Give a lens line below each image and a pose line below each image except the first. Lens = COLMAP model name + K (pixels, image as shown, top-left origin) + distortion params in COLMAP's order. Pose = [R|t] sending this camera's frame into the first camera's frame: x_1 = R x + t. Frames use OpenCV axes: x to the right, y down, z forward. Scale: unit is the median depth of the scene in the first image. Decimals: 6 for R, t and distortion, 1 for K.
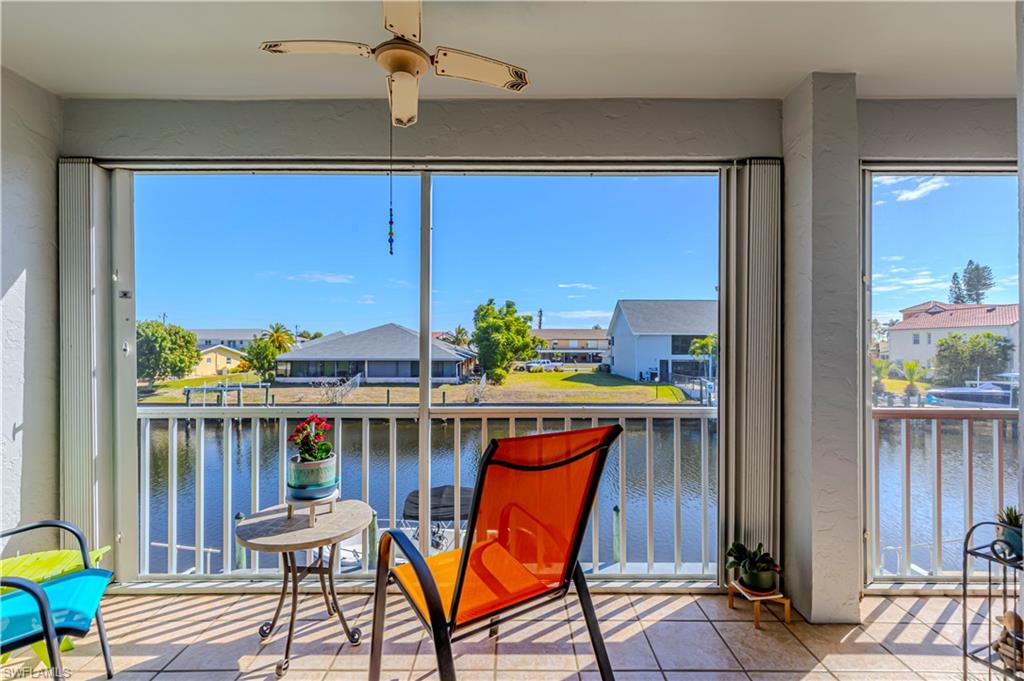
lens RADIAL K [[467.4, 0, 513.1], [0, 467.4, 341.7], [0, 0, 1]] dist [0.004602, 0.000221]
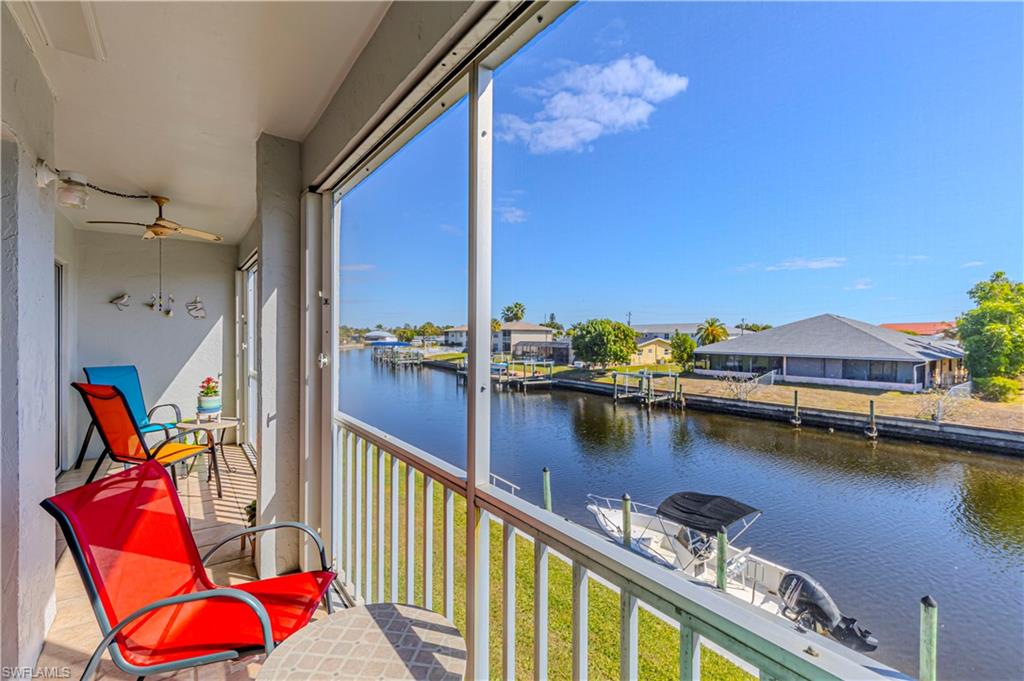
lens RADIAL K [[467.4, 0, 511.0], [0, 467.4, 337.8], [0, 0, 1]] dist [0.004602, 0.000221]
pose [[0.568870, 0.007532, -0.822393, 0.128483], [-0.001506, 0.999966, 0.008117, -0.002482], [0.822426, -0.003379, 0.568862, 0.050161]]
